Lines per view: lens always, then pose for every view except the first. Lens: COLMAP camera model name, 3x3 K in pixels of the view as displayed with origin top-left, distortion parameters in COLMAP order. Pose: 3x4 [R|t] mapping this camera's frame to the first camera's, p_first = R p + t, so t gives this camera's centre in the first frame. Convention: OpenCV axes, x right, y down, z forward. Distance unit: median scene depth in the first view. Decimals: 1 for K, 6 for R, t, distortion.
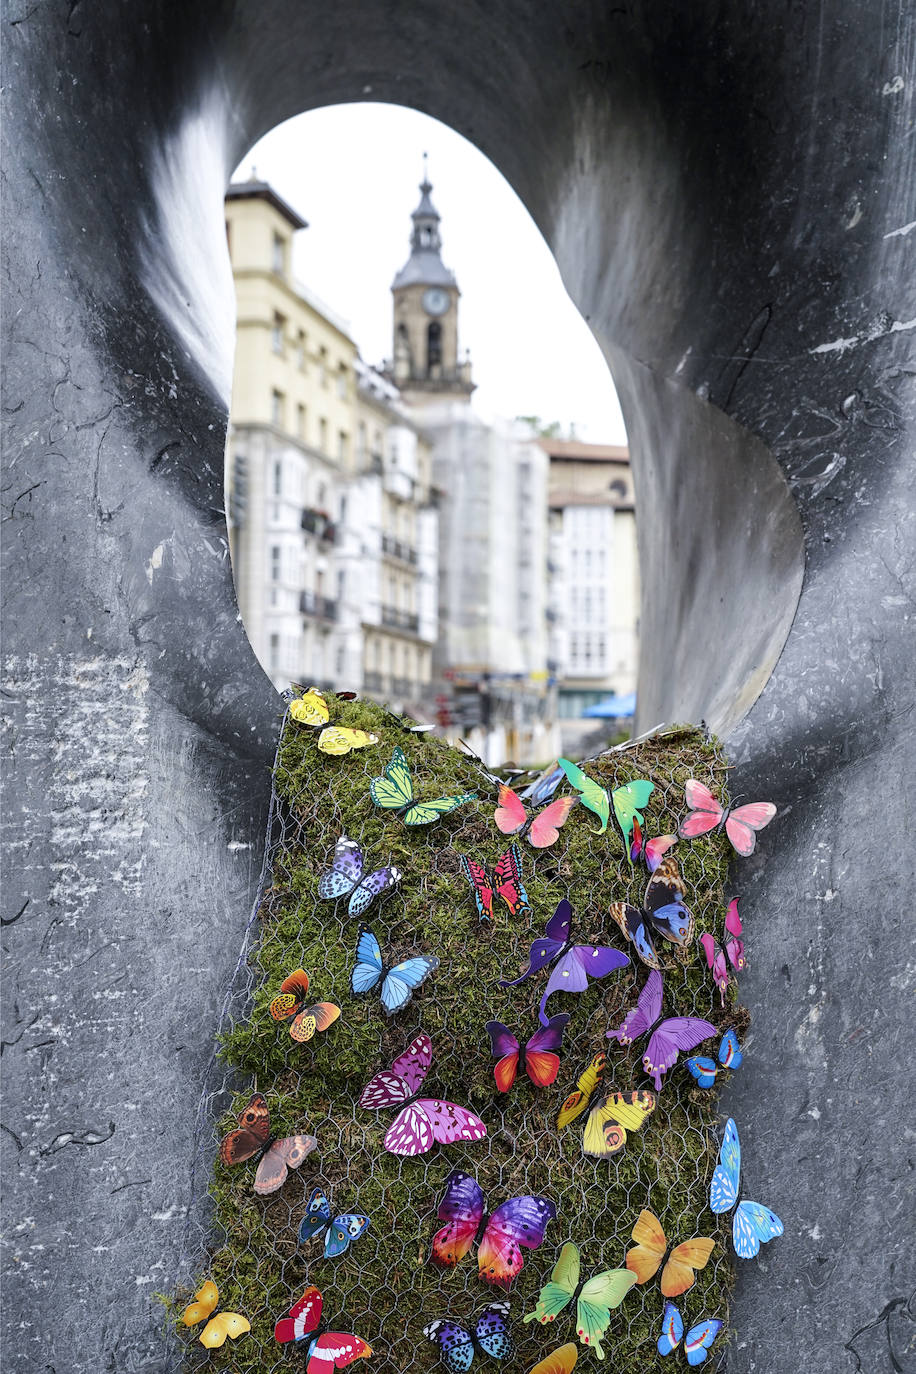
lens RADIAL K [[1826.3, 0, 458.0], [0, 1826.3, 687.0], [0, 0, 1]] dist [0.074884, 0.004215]
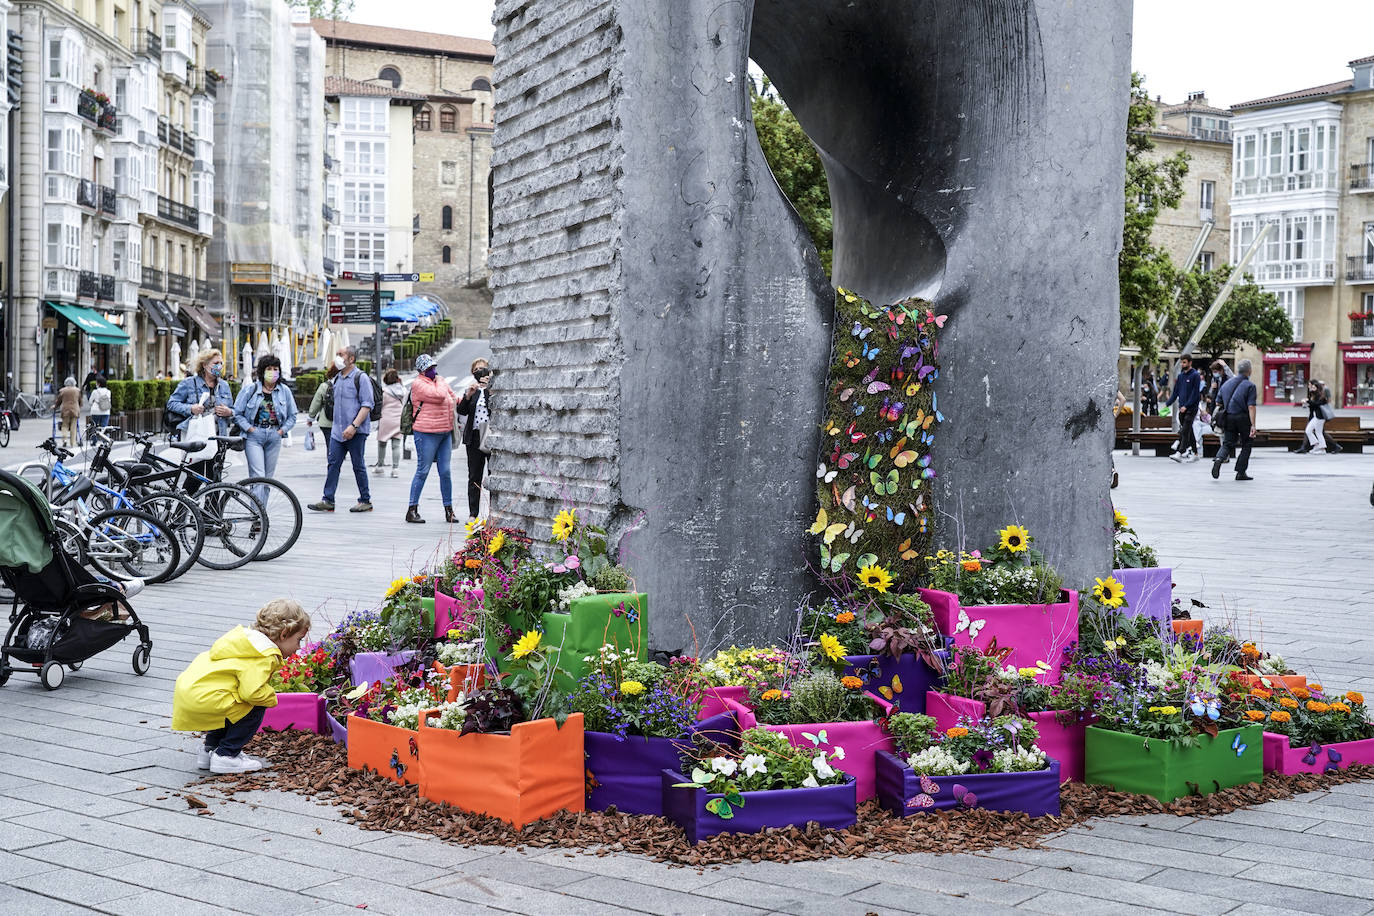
lens RADIAL K [[2062.7, 0, 687.0], [0, 2062.7, 458.0], [0, 0, 1]] dist [0.067553, 0.070863]
pose [[0.966901, -0.003707, 0.255126, -0.054449], [-0.016879, 0.996775, 0.078450, 0.000972], [-0.254594, -0.080159, 0.963720, -0.115751]]
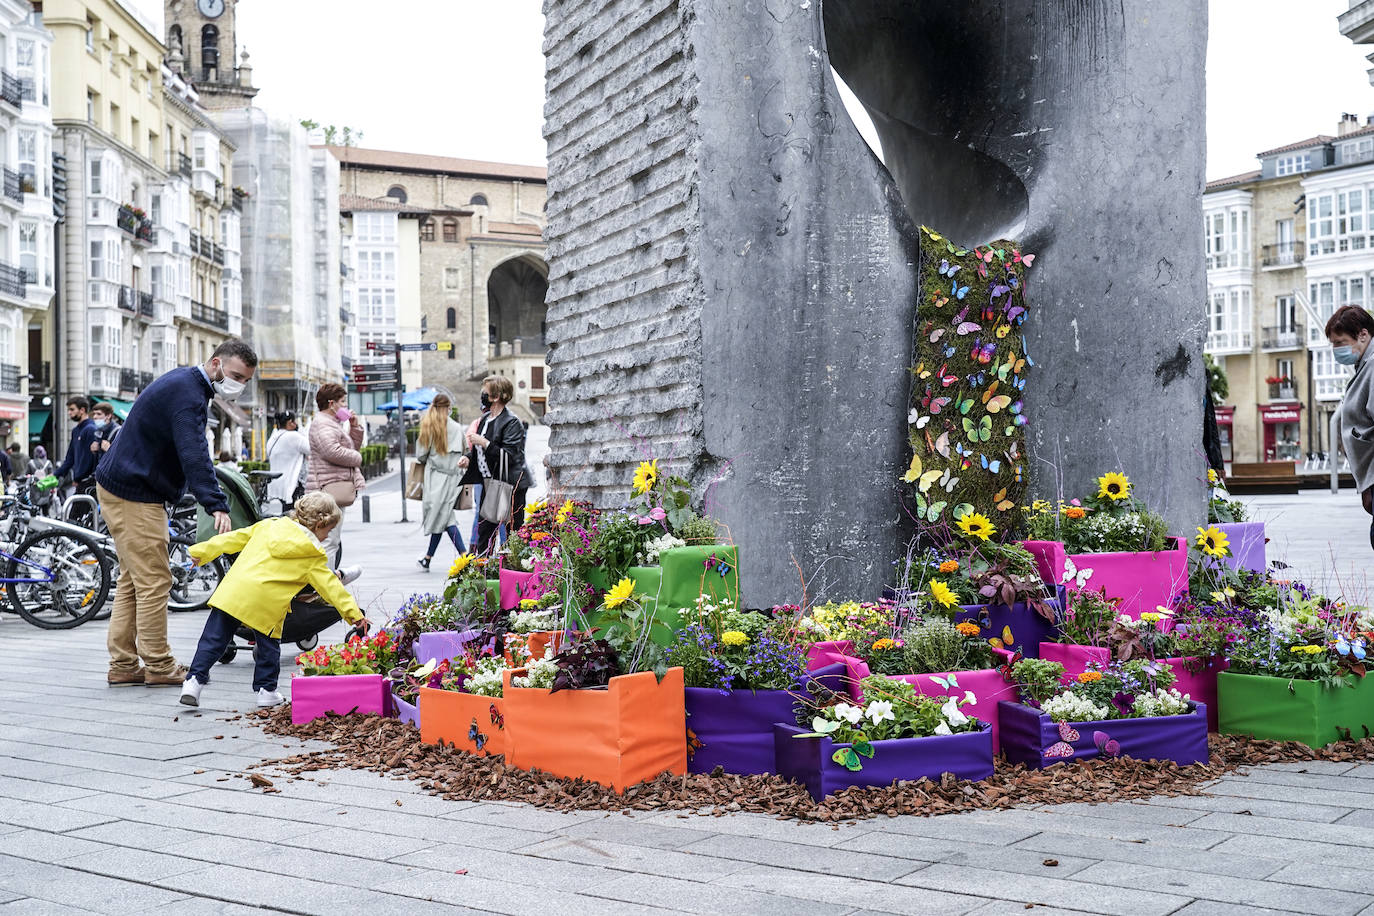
lens RADIAL K [[1826.3, 0, 687.0], [0, 1826.3, 458.0], [0, 0, 1]] dist [0.074884, 0.004215]
pose [[0.963068, -0.020101, 0.268505, -0.055580], [0.011318, 0.999350, 0.034219, 0.012289], [-0.269019, -0.029916, 0.962670, -0.089854]]
